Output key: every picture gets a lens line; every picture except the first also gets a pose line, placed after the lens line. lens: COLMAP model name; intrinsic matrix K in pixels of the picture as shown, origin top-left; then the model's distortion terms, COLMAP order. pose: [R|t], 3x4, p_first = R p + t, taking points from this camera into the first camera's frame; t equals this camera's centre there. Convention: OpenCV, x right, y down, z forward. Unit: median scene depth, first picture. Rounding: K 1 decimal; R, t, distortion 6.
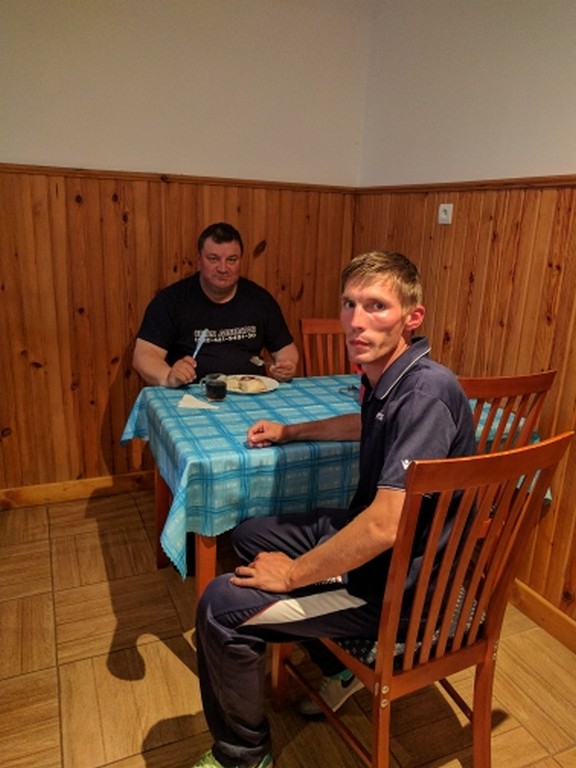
lens RADIAL K [[578.3, 0, 291.9], [0, 578.3, 383.0], [0, 0, 1]] dist [0.009602, 0.021227]
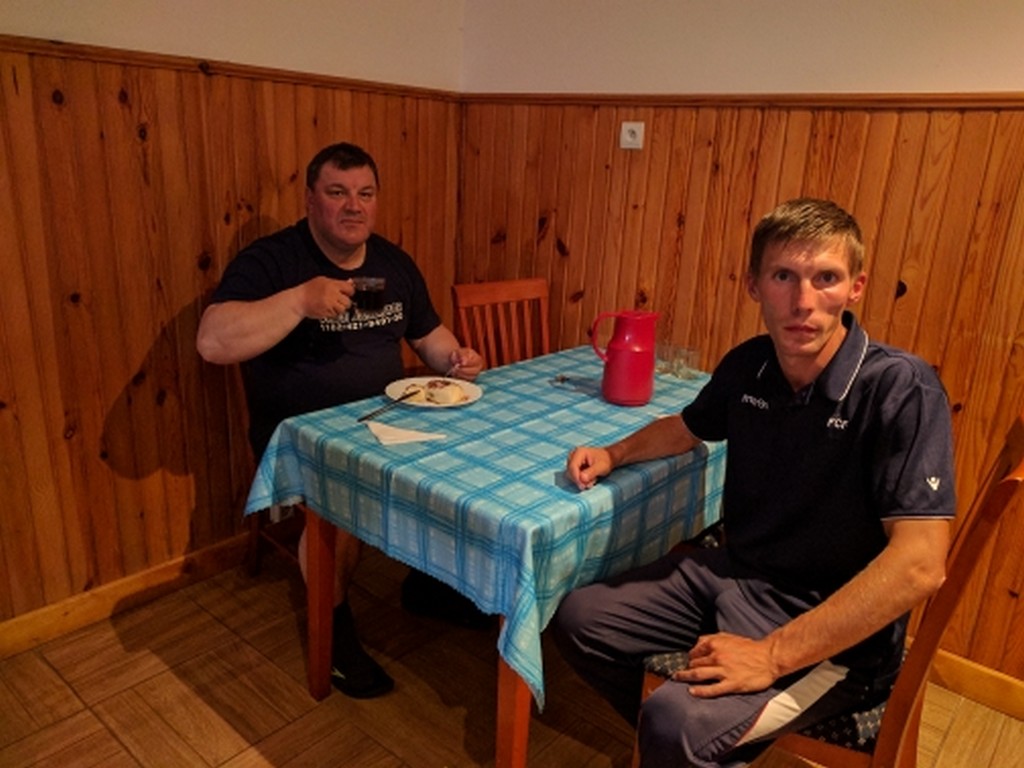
lens RADIAL K [[771.1, 0, 514.0], [0, 771.1, 377.1], [0, 0, 1]] dist [0.009602, 0.021227]
pose [[0.896455, -0.120289, 0.426496, -0.339579], [0.103195, 0.992660, 0.063064, -0.056710], [-0.430952, -0.012521, 0.902288, 0.146567]]
